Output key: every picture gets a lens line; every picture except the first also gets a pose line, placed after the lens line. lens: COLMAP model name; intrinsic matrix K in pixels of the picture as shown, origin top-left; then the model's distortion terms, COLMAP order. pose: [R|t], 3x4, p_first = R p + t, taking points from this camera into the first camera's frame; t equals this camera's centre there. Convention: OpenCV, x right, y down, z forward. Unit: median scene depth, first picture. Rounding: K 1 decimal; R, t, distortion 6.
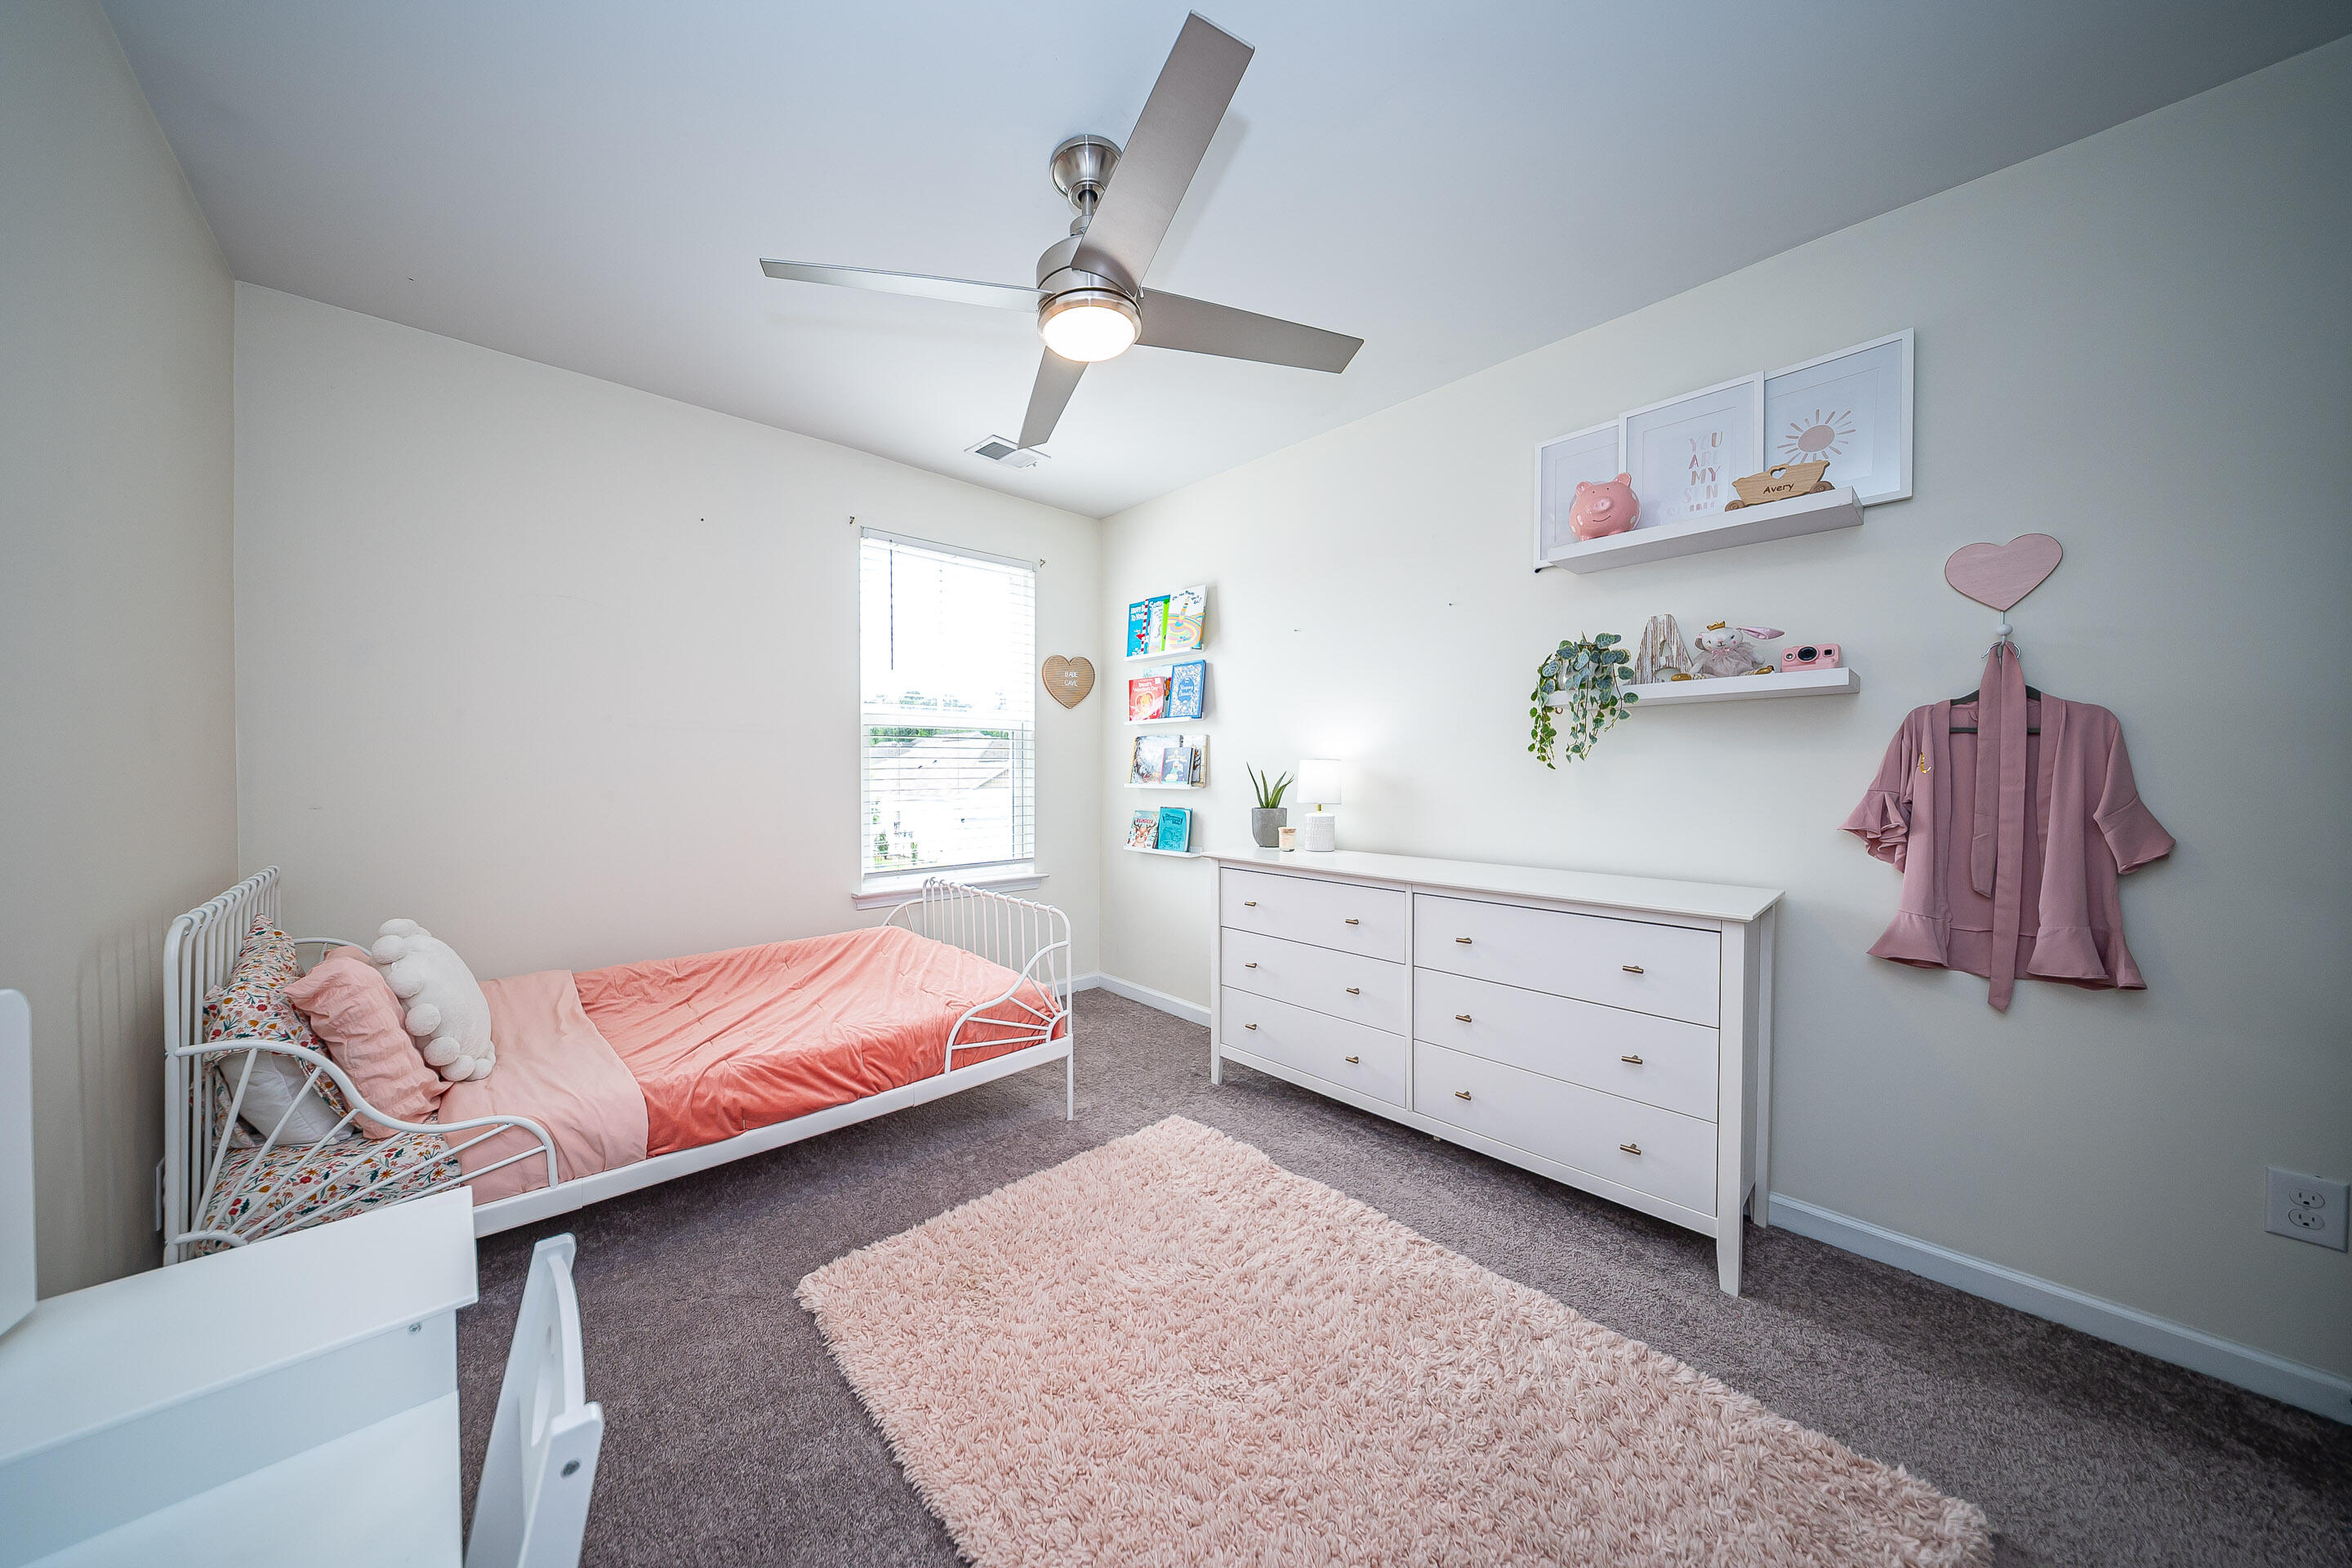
lens RADIAL K [[740.2, 0, 1094.9], [0, 740.2, 783.3], [0, 0, 1]] dist [0.017387, -0.000010]
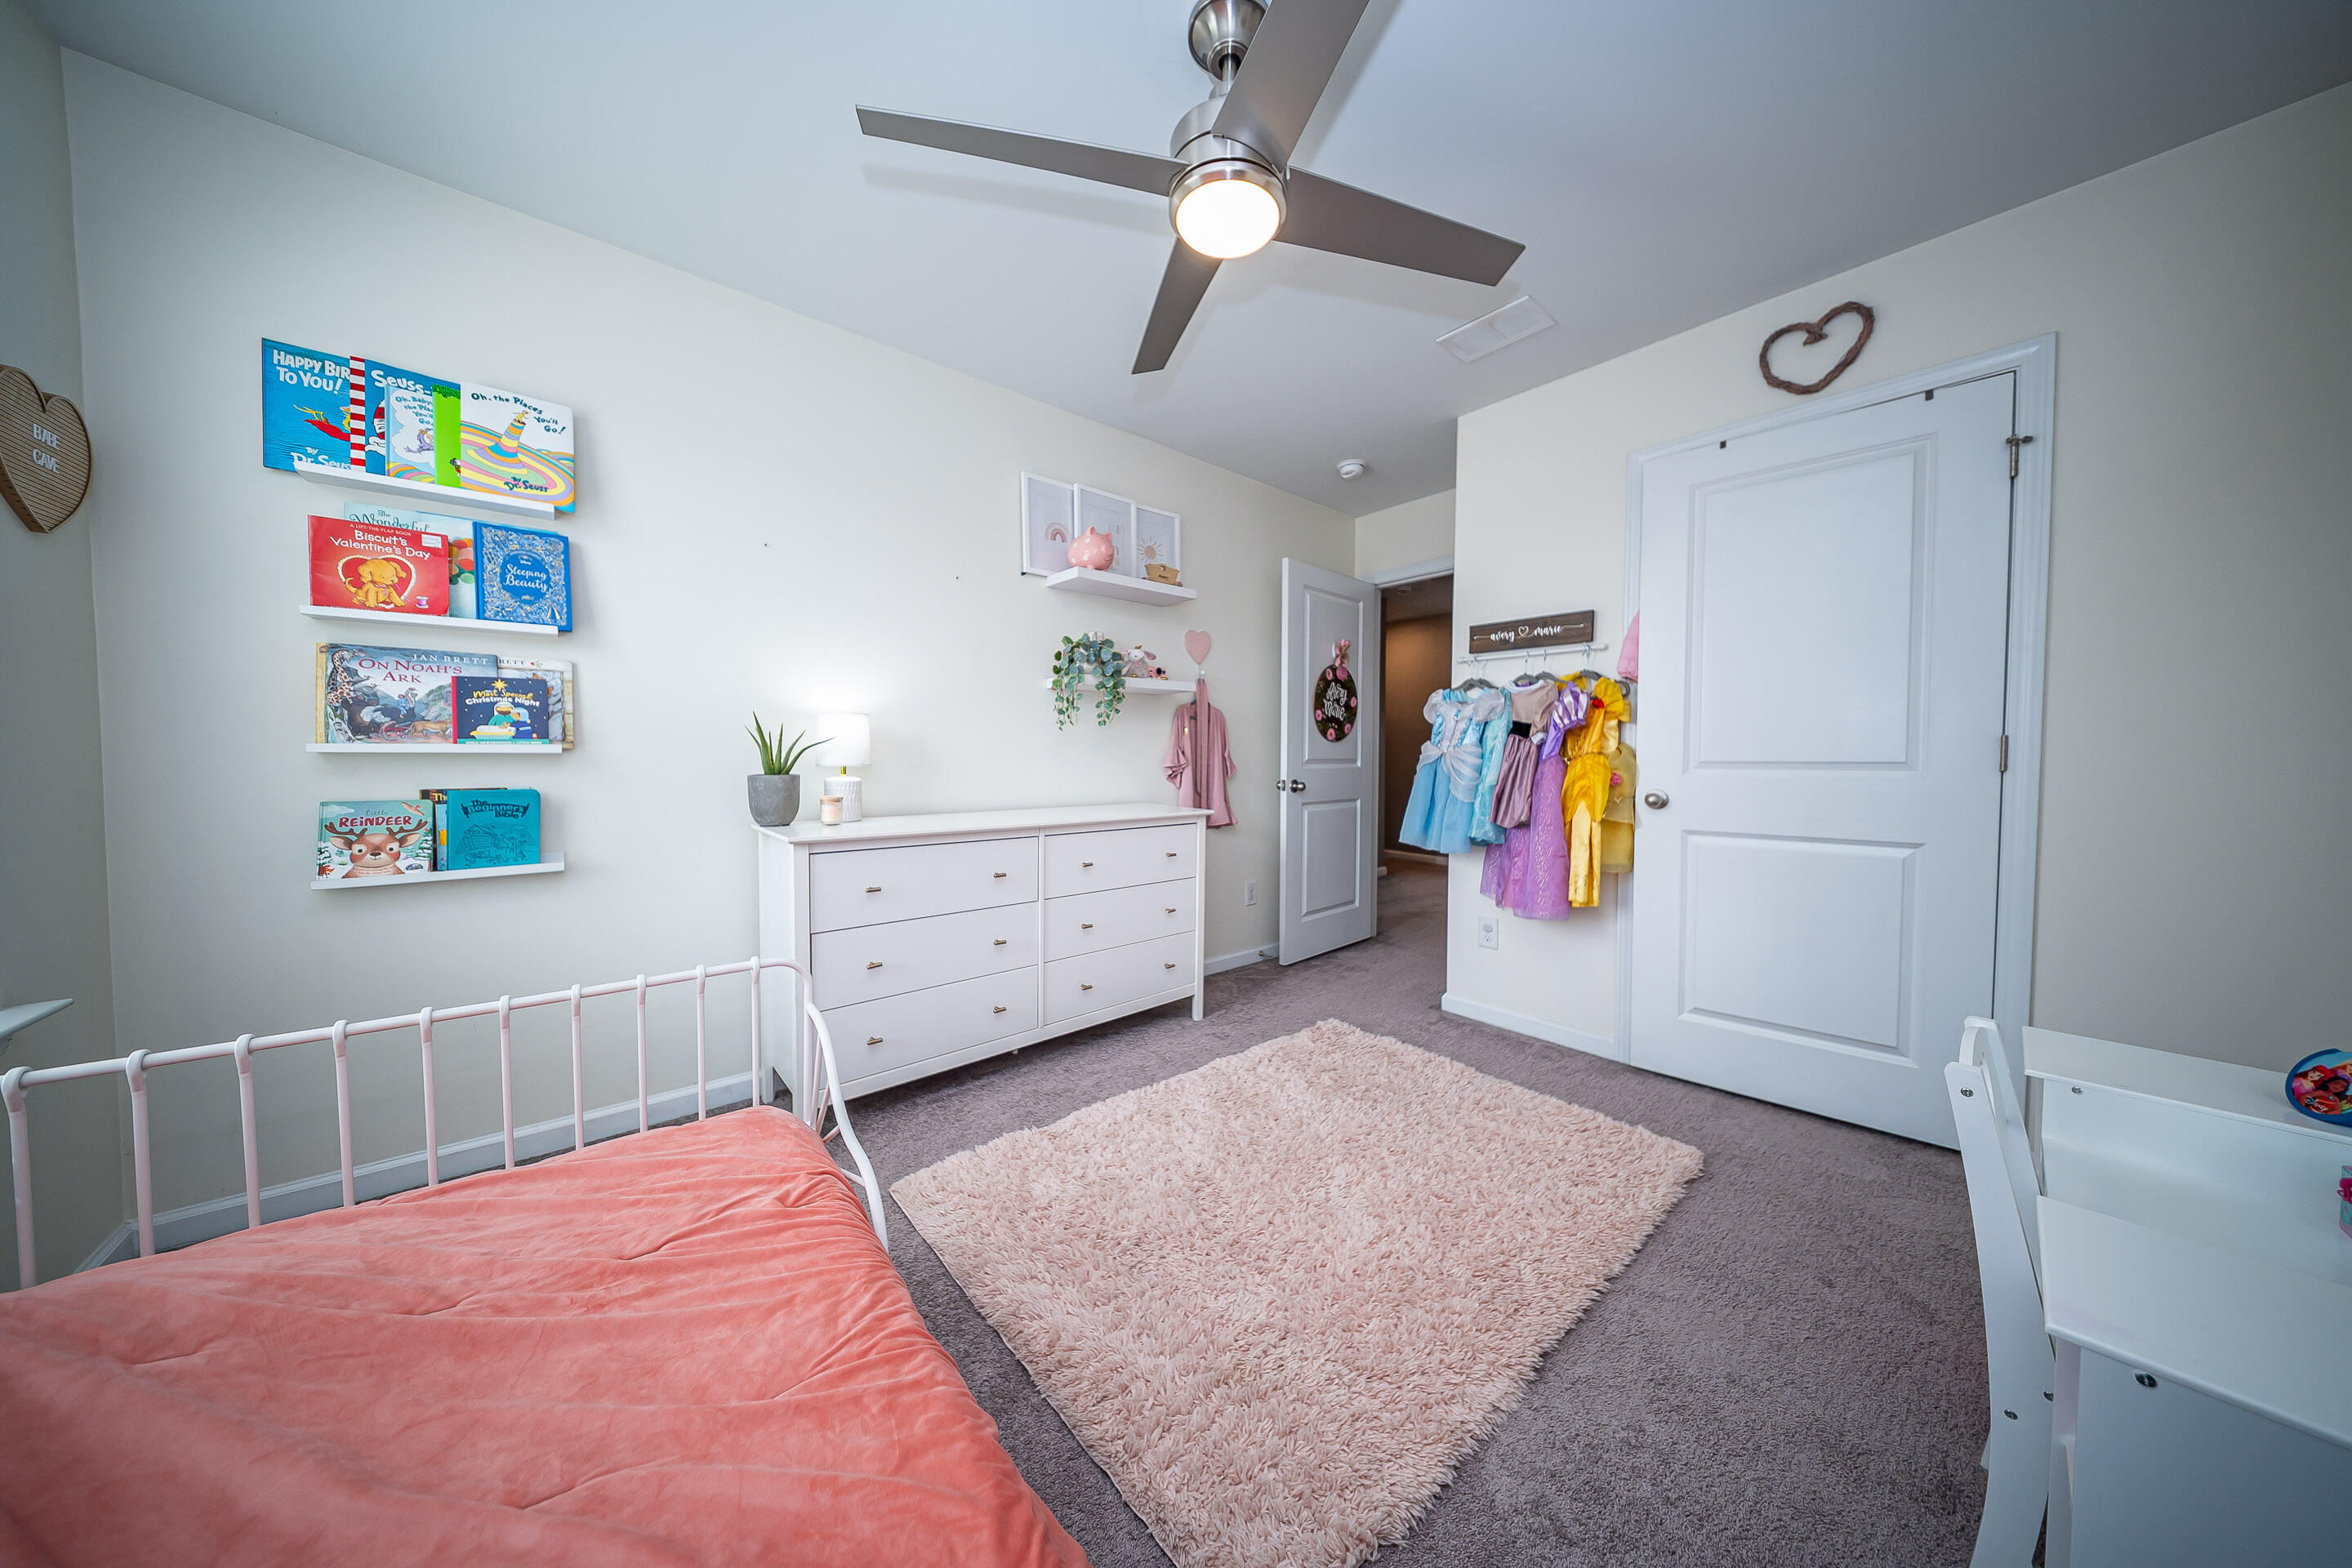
lens RADIAL K [[743.6, 0, 1176.6], [0, 743.6, 777.3], [0, 0, 1]] dist [0.000223, -0.000055]
pose [[-0.010210, -0.031690, 0.999446, -0.529615], [0.013175, 0.999407, 0.031823, 0.017009], [-0.999861, 0.013493, -0.009787, 0.601579]]
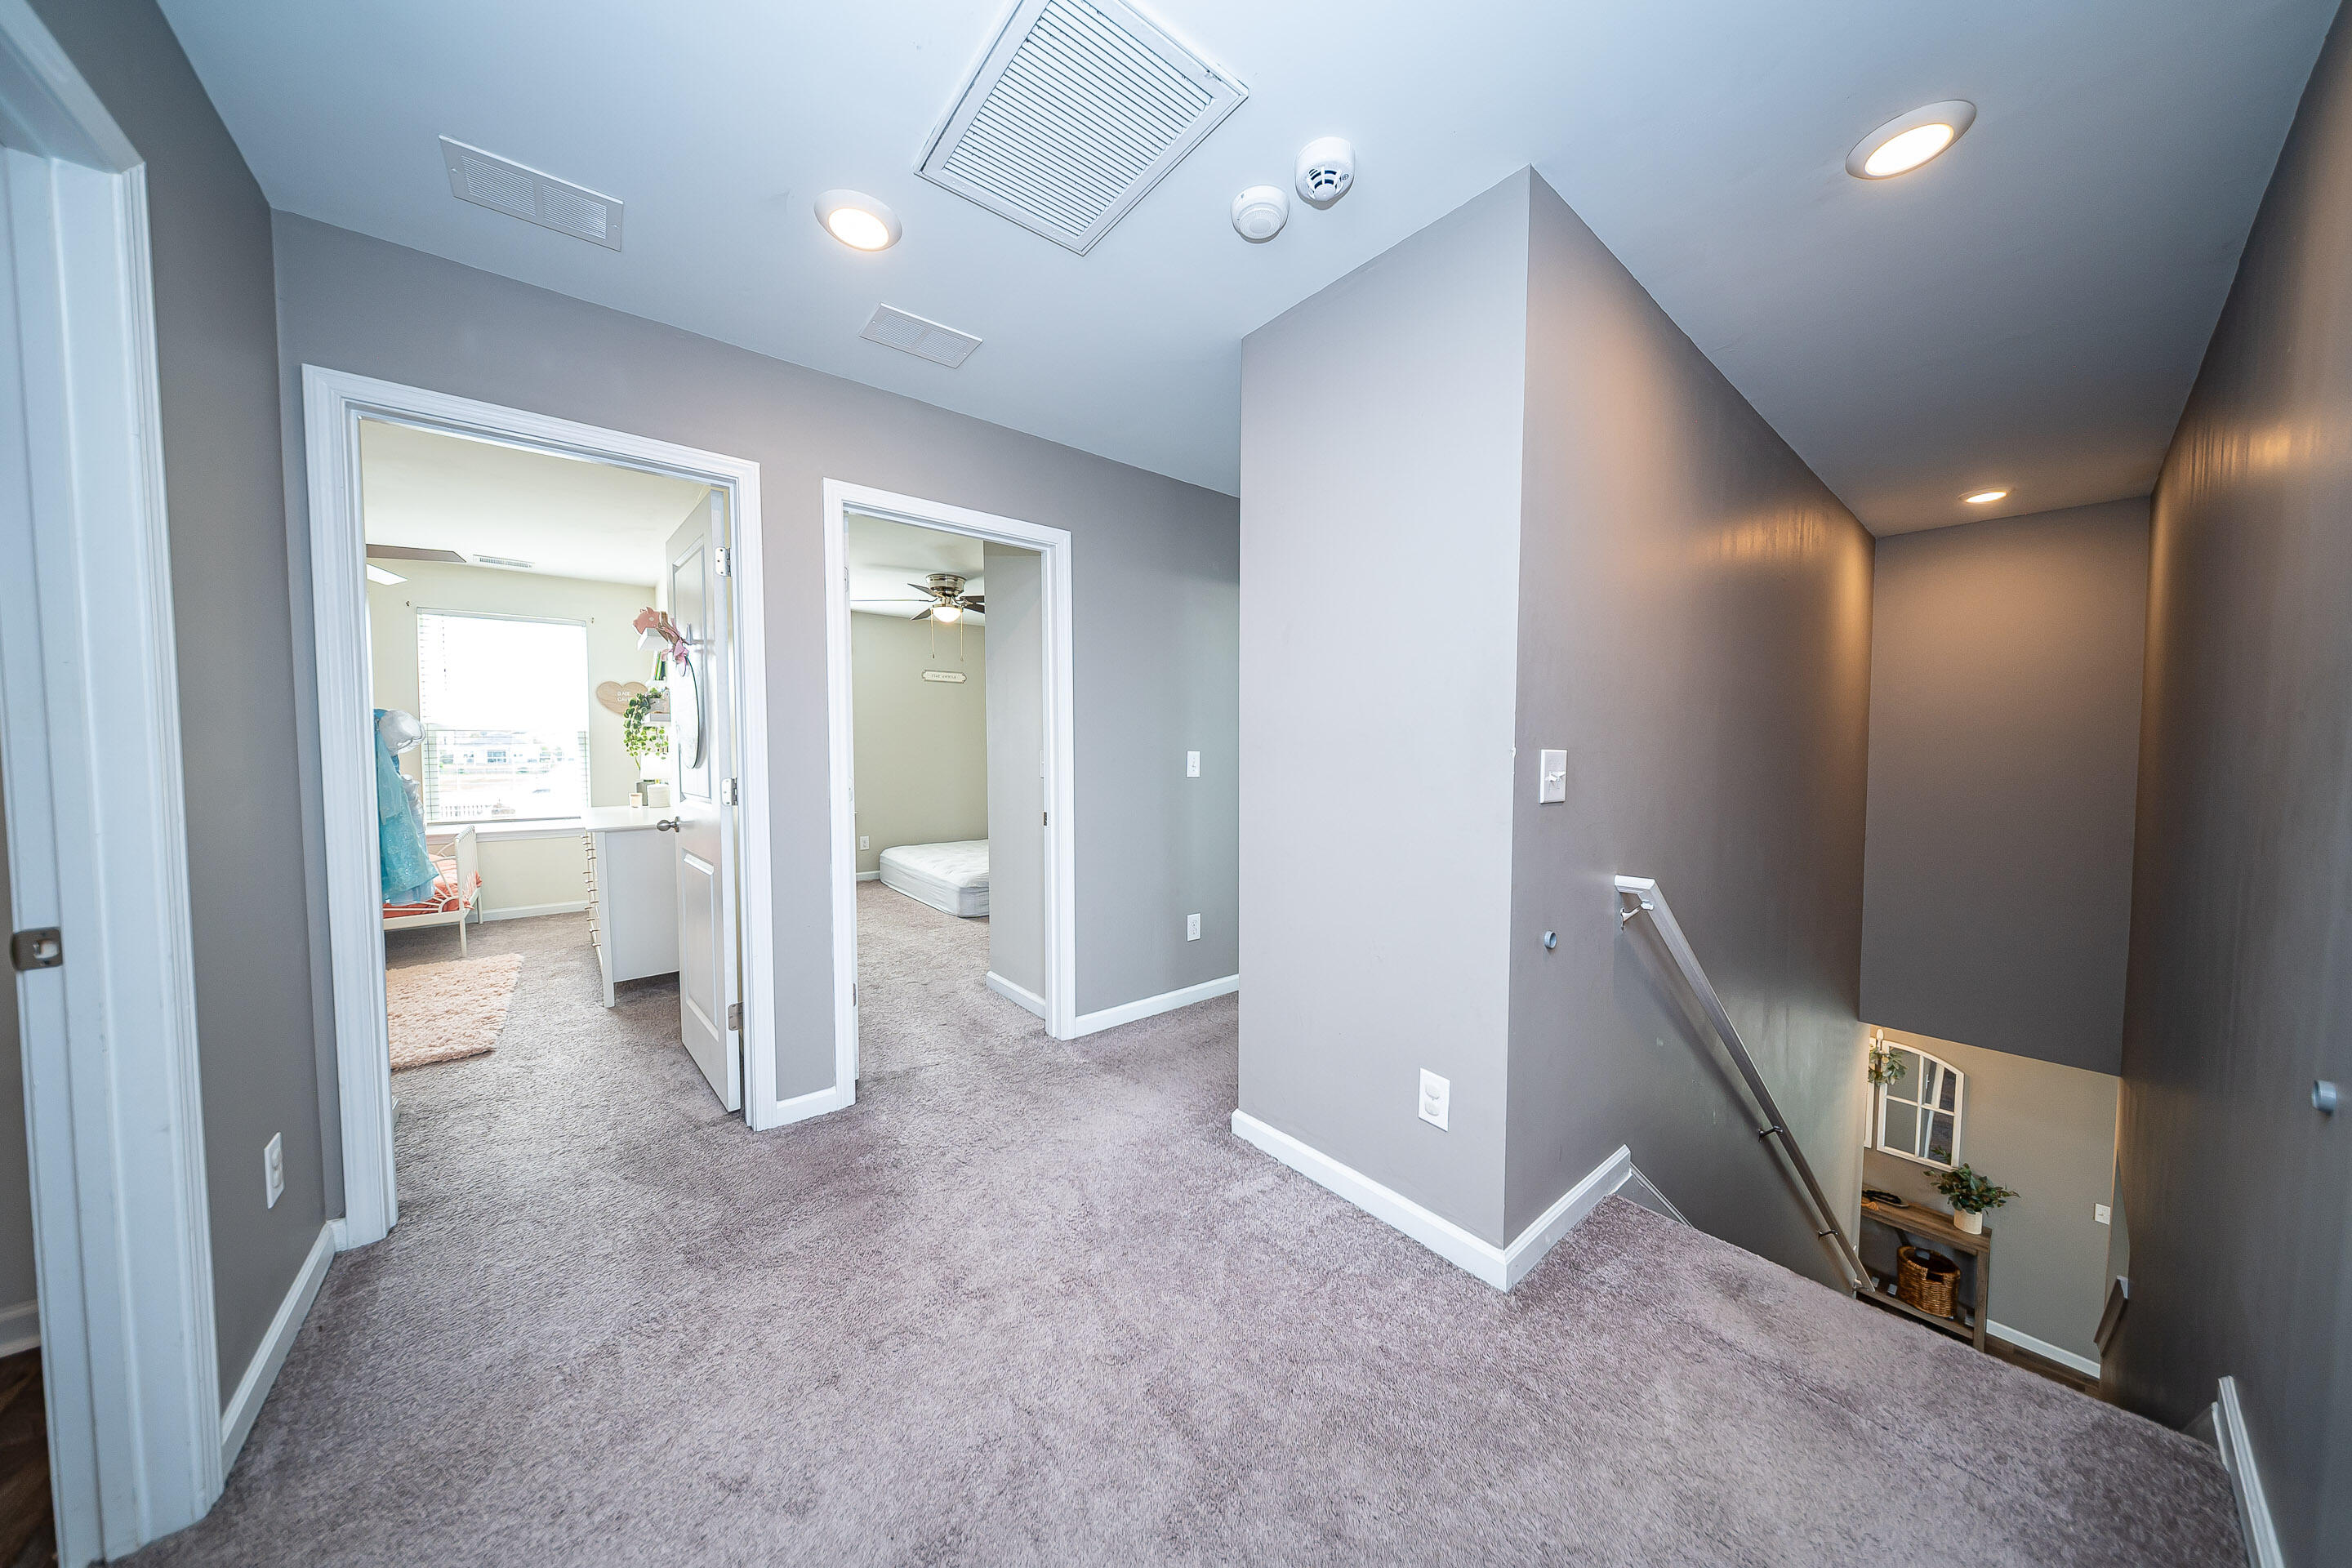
lens RADIAL K [[743.6, 0, 1176.6], [0, 743.6, 777.3], [0, 0, 1]] dist [0.000223, -0.000055]
pose [[0.999999, 0.001613, 0.000509, 1.416005], [-0.001623, 0.999773, 0.021243, -0.016907], [-0.000474, -0.021244, 0.999774, -0.652856]]
